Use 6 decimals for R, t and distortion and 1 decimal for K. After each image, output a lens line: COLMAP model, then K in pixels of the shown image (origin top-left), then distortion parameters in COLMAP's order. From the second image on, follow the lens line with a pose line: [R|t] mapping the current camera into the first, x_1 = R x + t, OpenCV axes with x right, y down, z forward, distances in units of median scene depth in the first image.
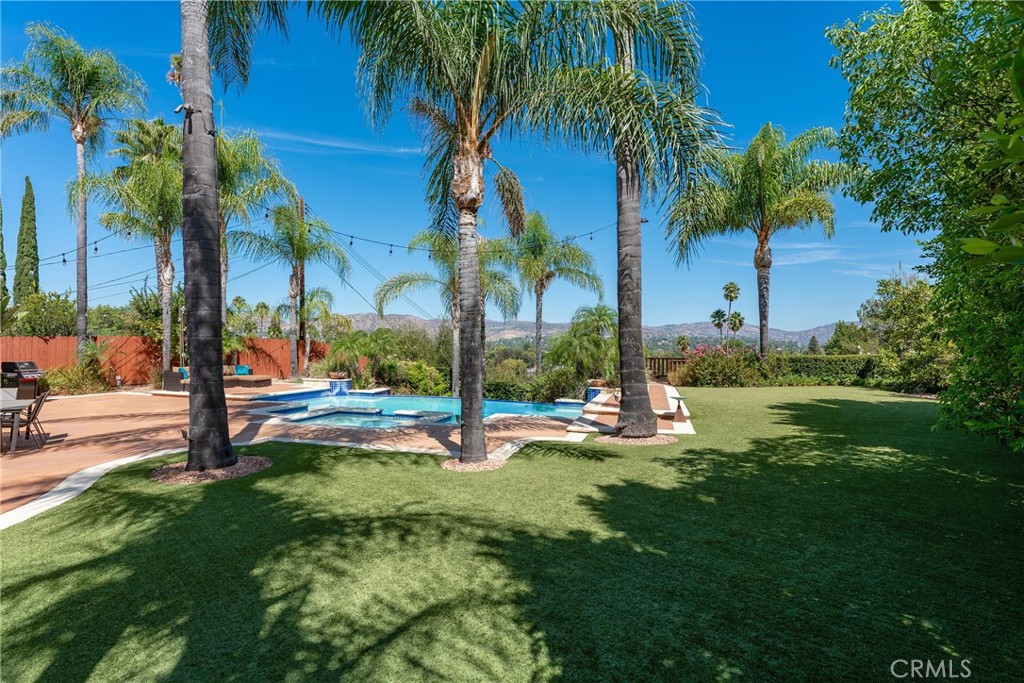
lens RADIAL K [[482.4, 0, 512.0], [0, 482.4, 341.5], [0, 0, 1]] dist [0.000296, 0.000213]
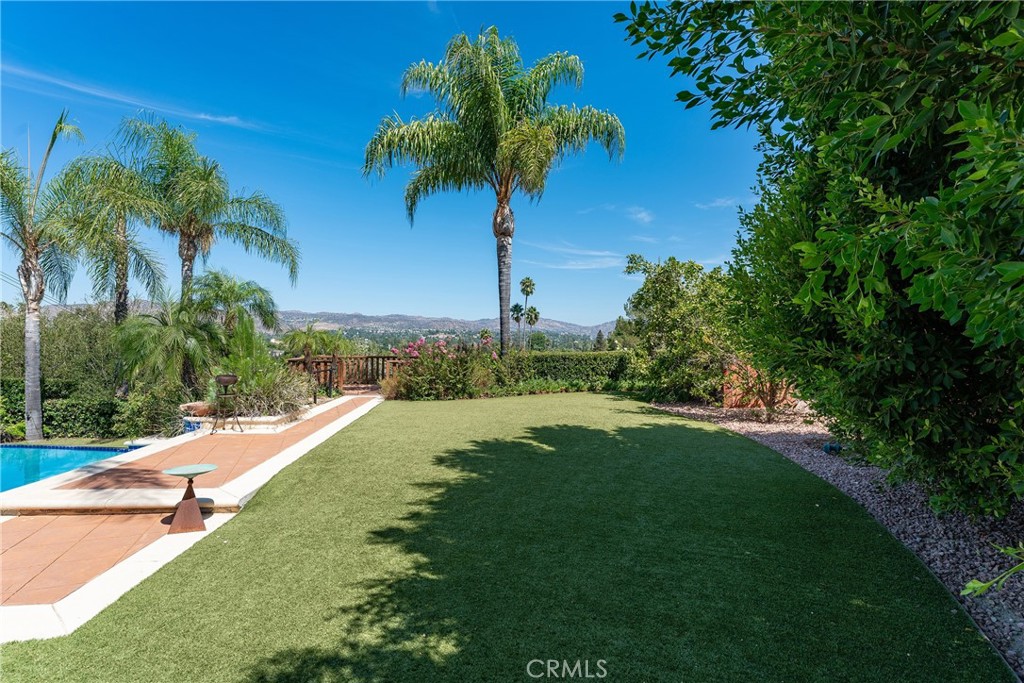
lens RADIAL K [[479.5, 0, 512.0], [0, 479.5, 341.5], [0, 0, 1]] dist [-0.000817, -0.000004]
pose [[0.931483, -0.002431, 0.363778, 0.266274], [-0.002661, 0.999905, 0.013495, 0.000411], [-0.363776, -0.013538, 0.931388, 0.307341]]
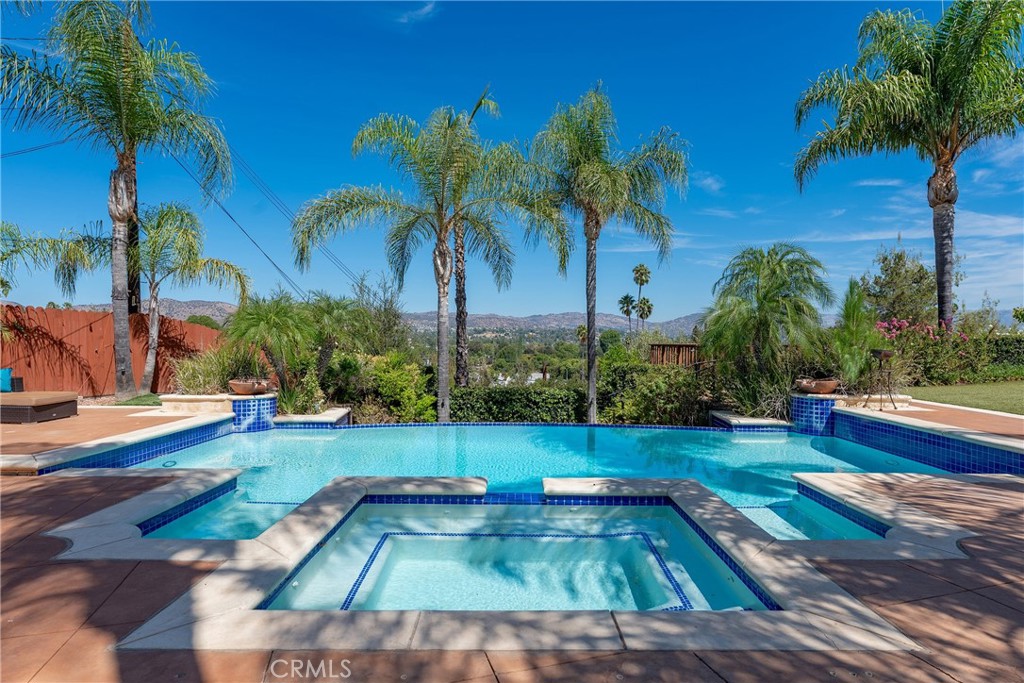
lens RADIAL K [[553.5, 0, 512.0], [0, 553.5, 341.5], [0, 0, 1]] dist [-0.001655, 0.000216]
pose [[0.962877, -0.009564, 0.269773, -0.258835], [0.005990, 0.999883, 0.014068, 0.021817], [-0.269876, -0.011930, 0.962821, 0.425774]]
